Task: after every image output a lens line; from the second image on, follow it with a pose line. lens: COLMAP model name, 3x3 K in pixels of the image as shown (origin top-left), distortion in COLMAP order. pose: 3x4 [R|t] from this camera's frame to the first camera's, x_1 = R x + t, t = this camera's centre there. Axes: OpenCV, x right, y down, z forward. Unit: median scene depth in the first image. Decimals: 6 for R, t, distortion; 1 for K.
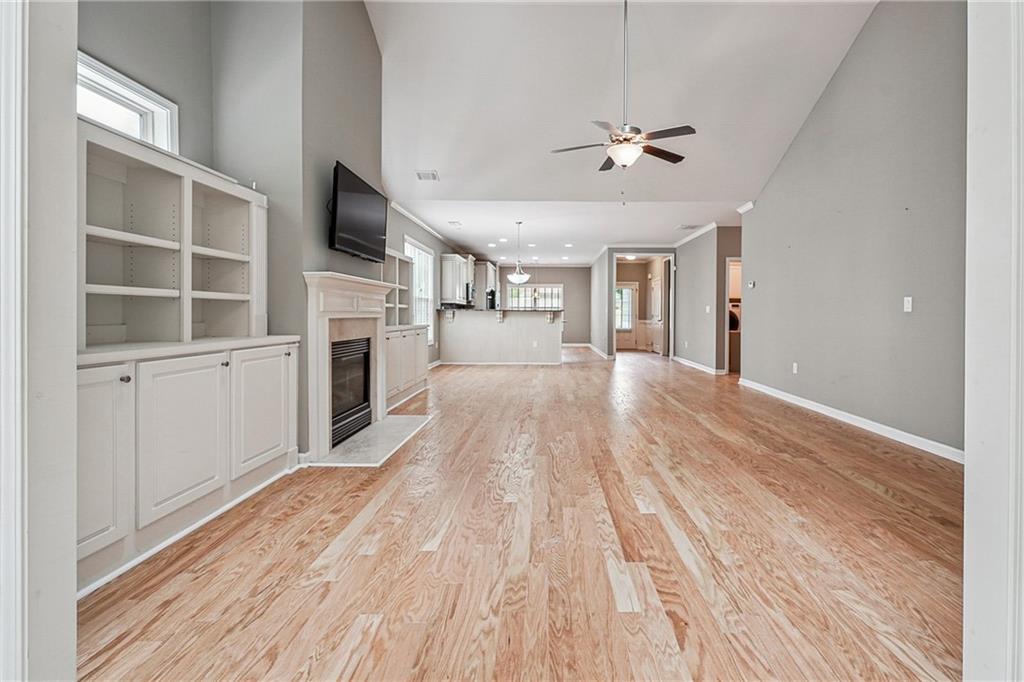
lens RADIAL K [[420.4, 0, 556.4], [0, 420.4, 319.9], [0, 0, 1]] dist [-0.001093, -0.001022]
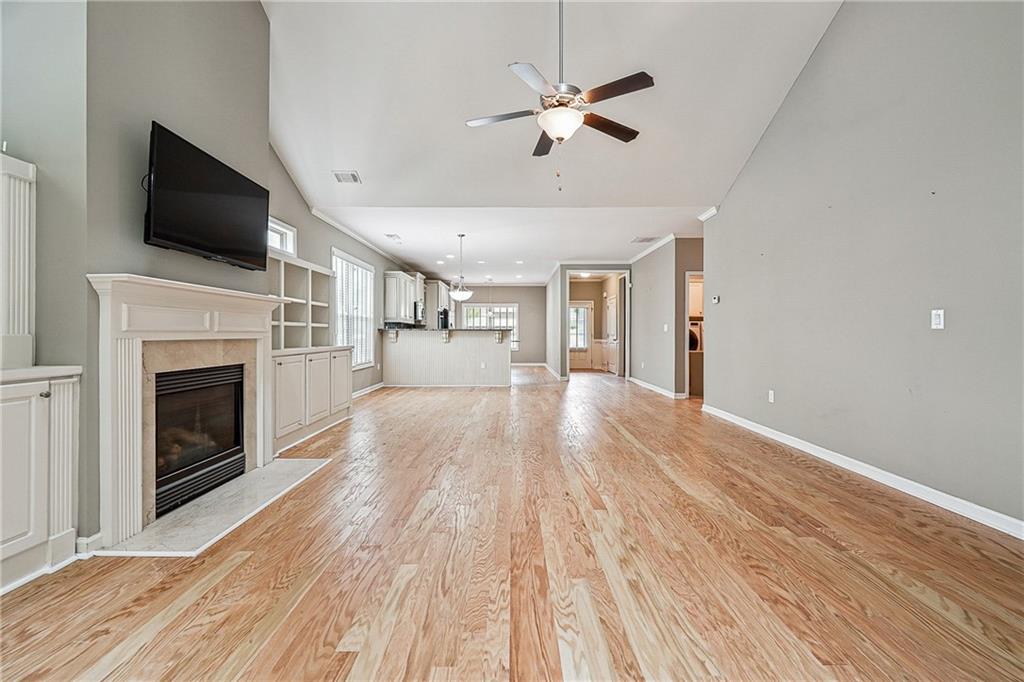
lens RADIAL K [[420.4, 0, 509.2], [0, 420.4, 333.9], [0, 0, 1]] dist [-0.001093, -0.001022]
pose [[0.999966, -0.002678, -0.007789, 0.073216], [0.002578, 0.999914, -0.012860, -0.003483], [0.007823, 0.012840, 0.999887, 0.237660]]
